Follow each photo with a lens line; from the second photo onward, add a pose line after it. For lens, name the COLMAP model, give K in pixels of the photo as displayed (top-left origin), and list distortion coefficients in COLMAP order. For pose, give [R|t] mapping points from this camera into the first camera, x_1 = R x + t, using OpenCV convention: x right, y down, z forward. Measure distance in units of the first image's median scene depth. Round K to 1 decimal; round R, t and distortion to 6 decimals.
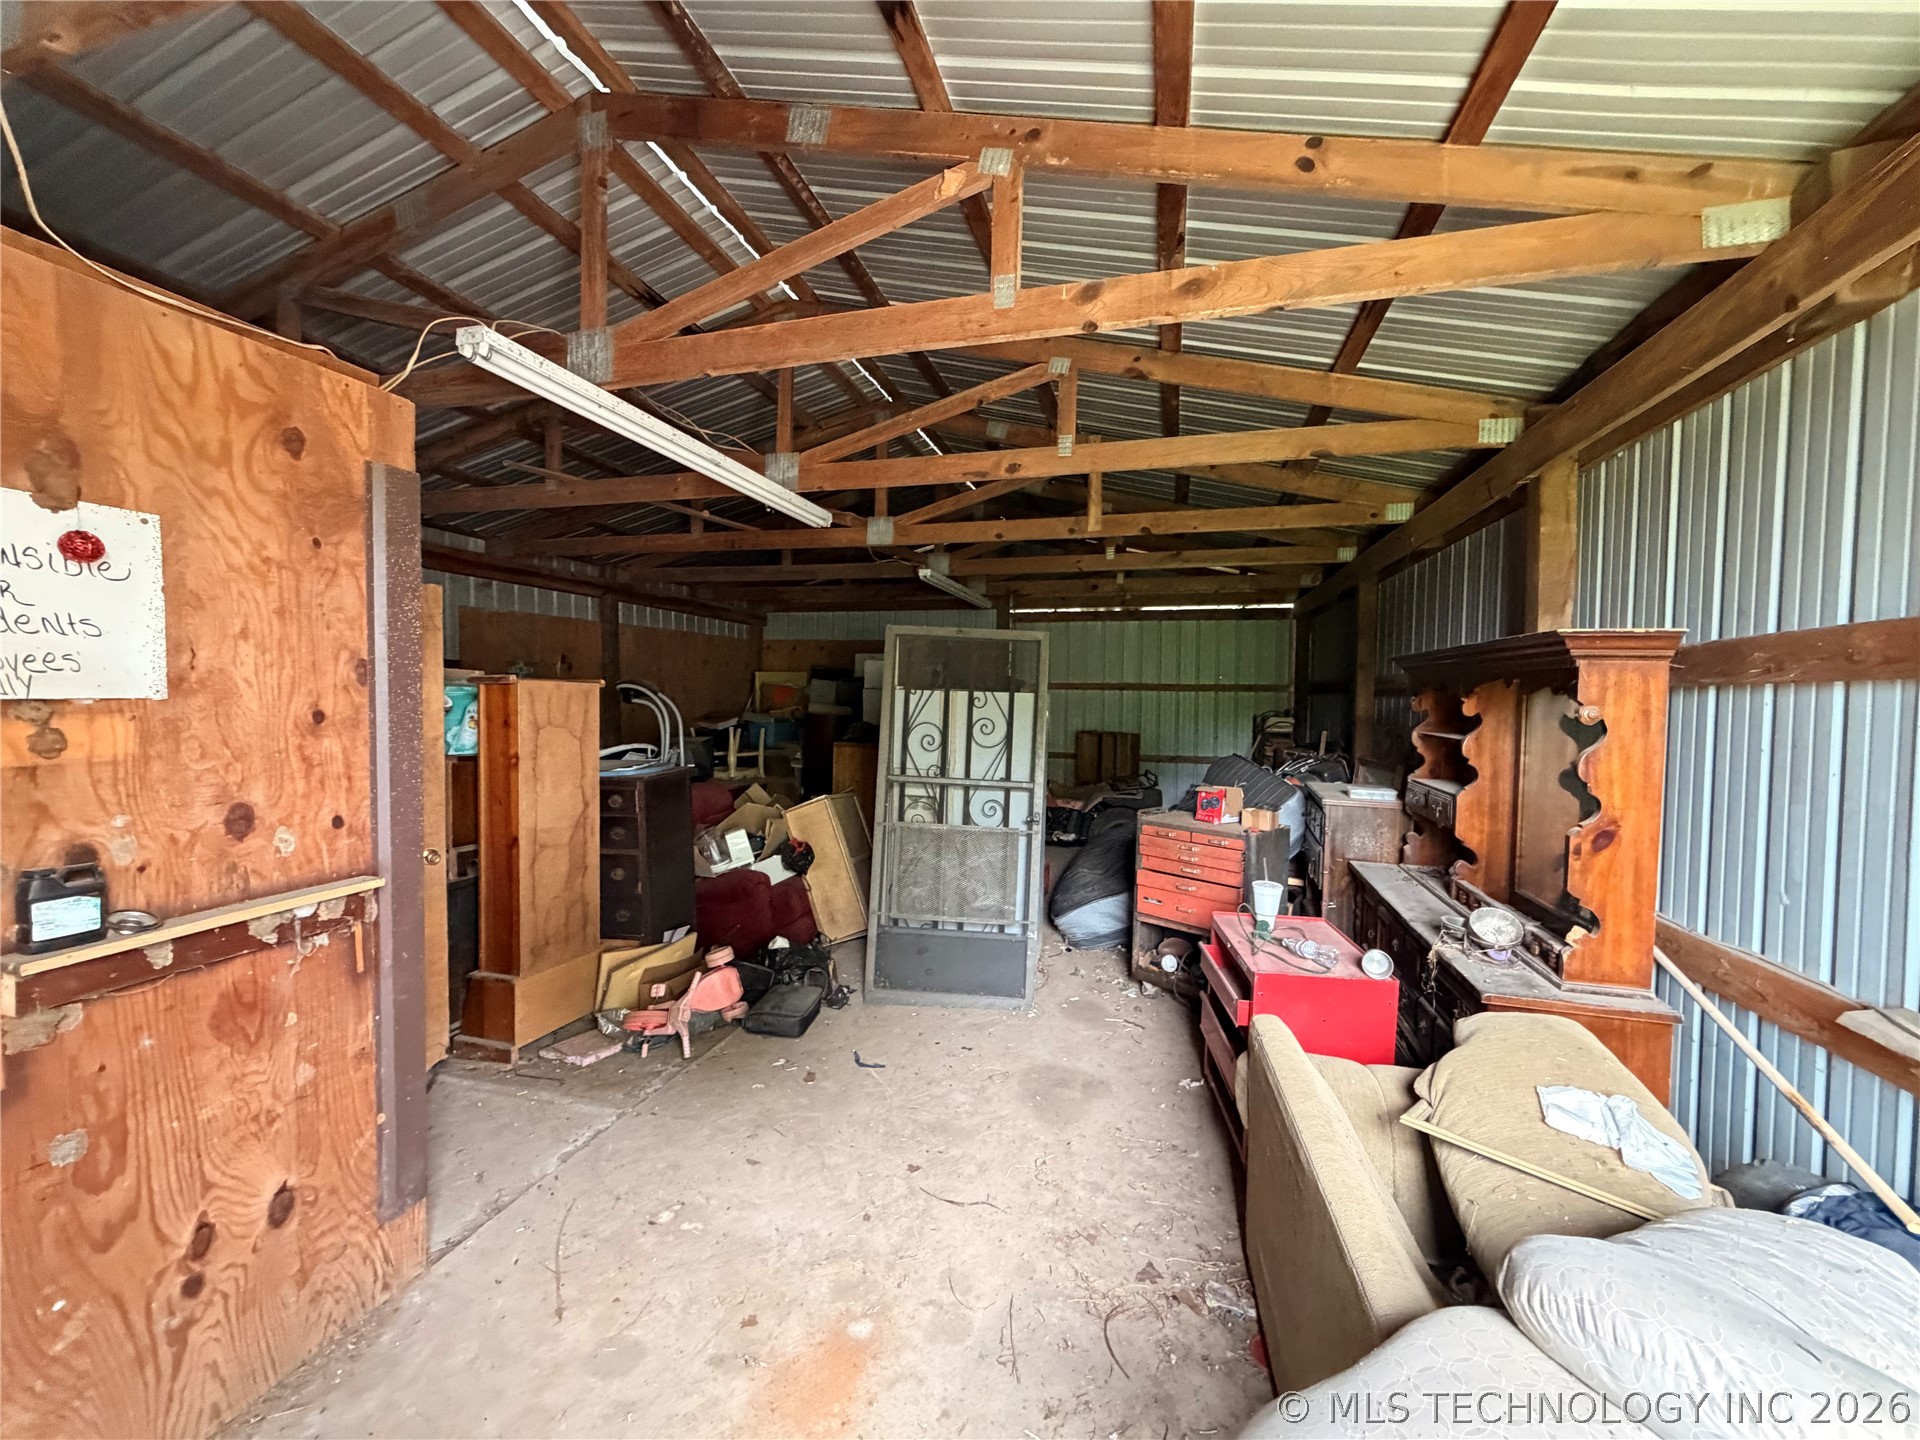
lens RADIAL K [[765.8, 0, 958.2], [0, 765.8, 723.5], [0, 0, 1]] dist [-0.001446, 0.000231]
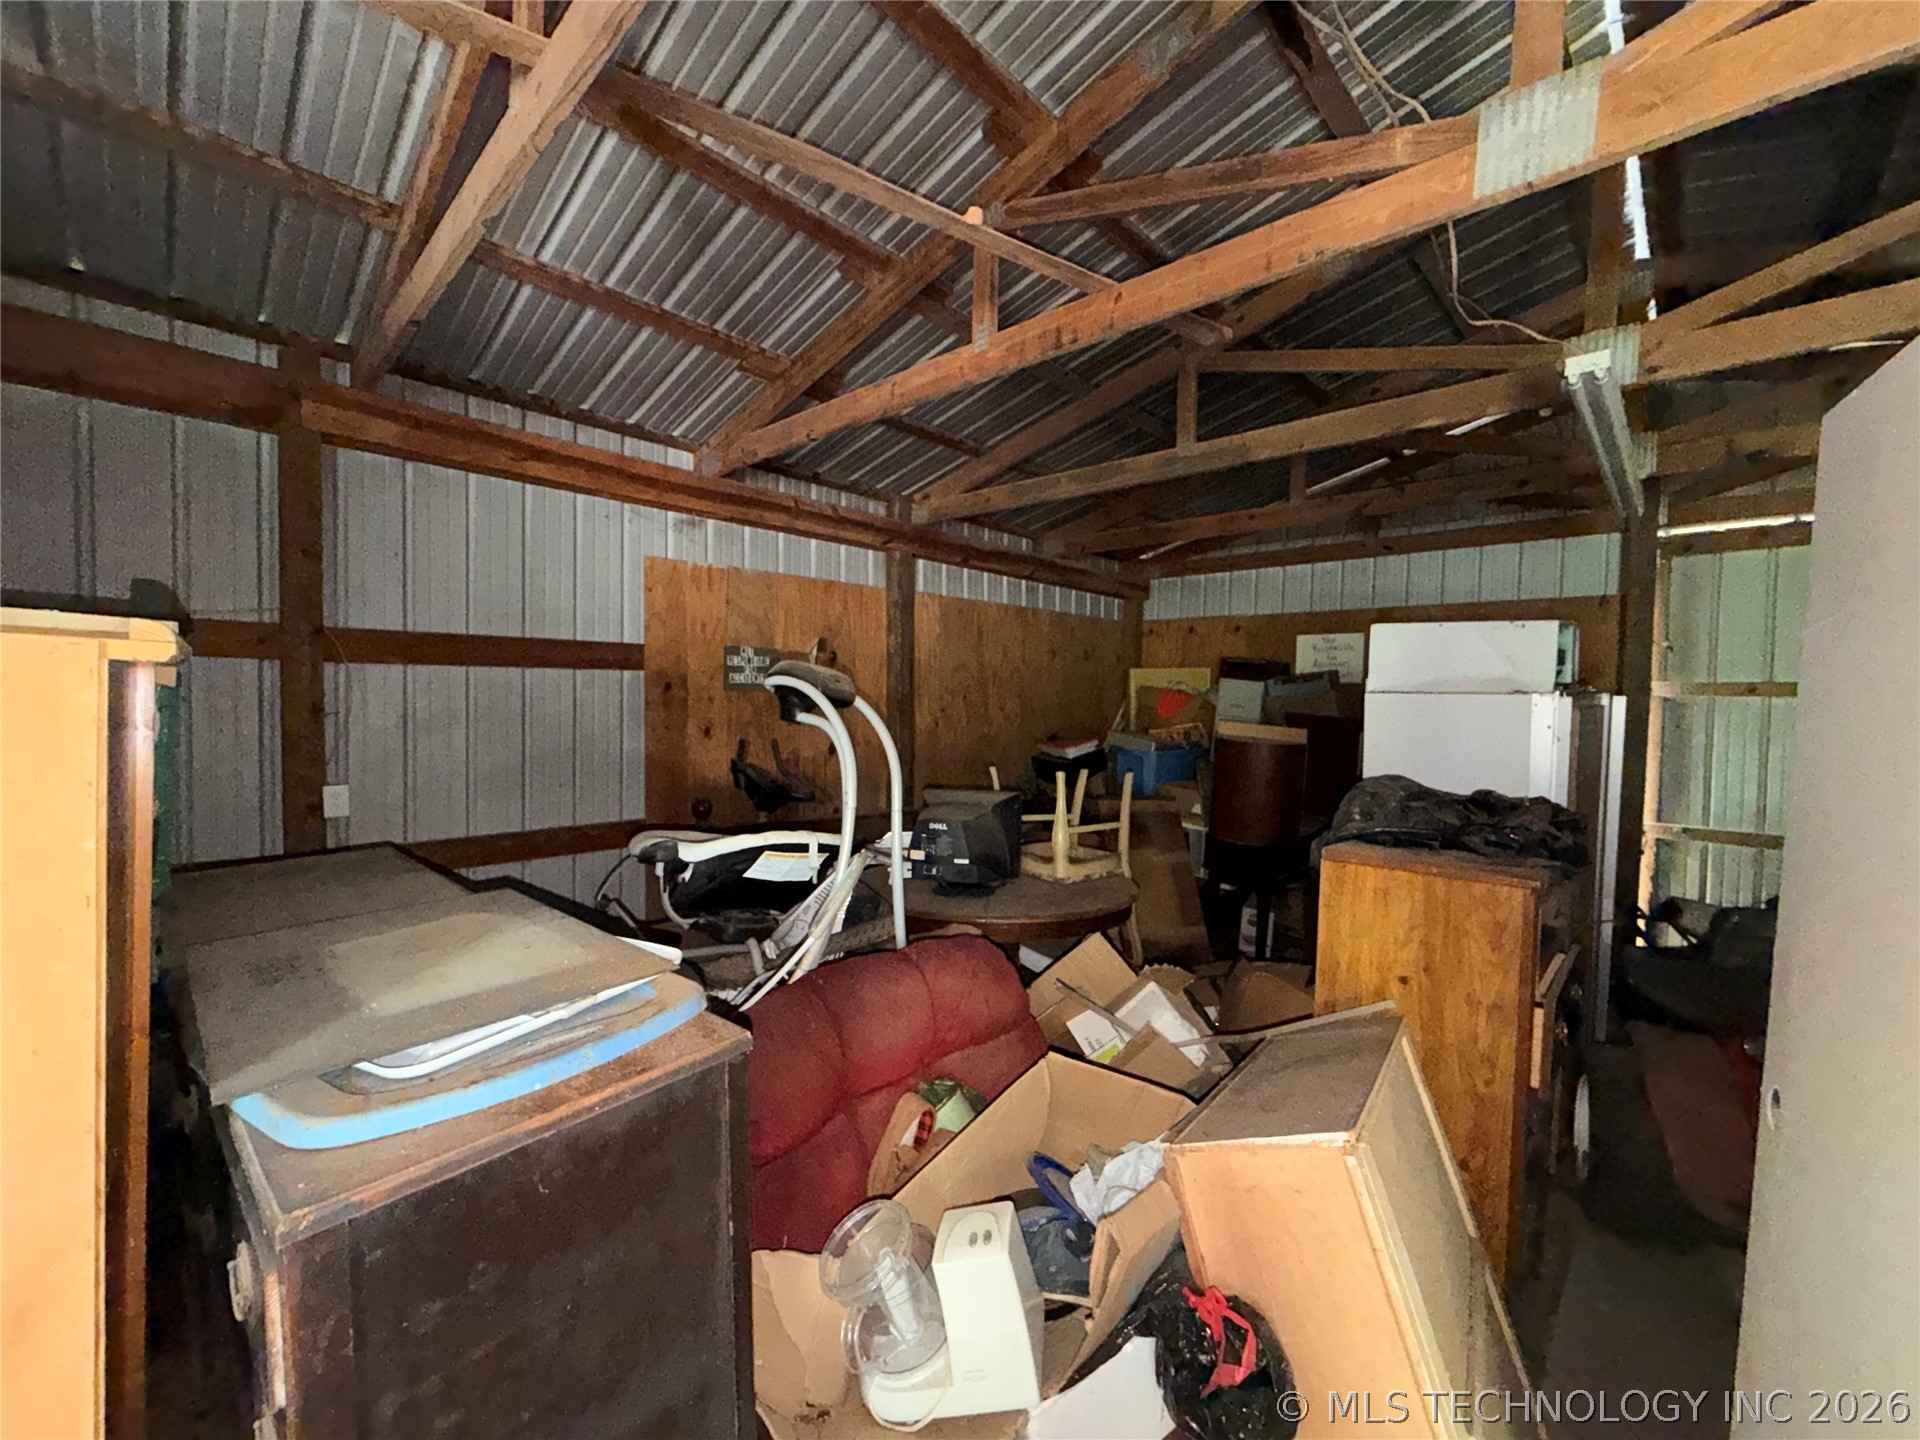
lens RADIAL K [[765.8, 0, 958.2], [0, 765.8, 723.5], [0, 0, 1]] dist [-0.001446, 0.000231]
pose [[0.879078, 0.020203, -0.476250, -0.093831], [-0.026018, 0.999646, -0.005619, -0.015342], [0.475967, 0.017331, 0.879292, 0.409012]]
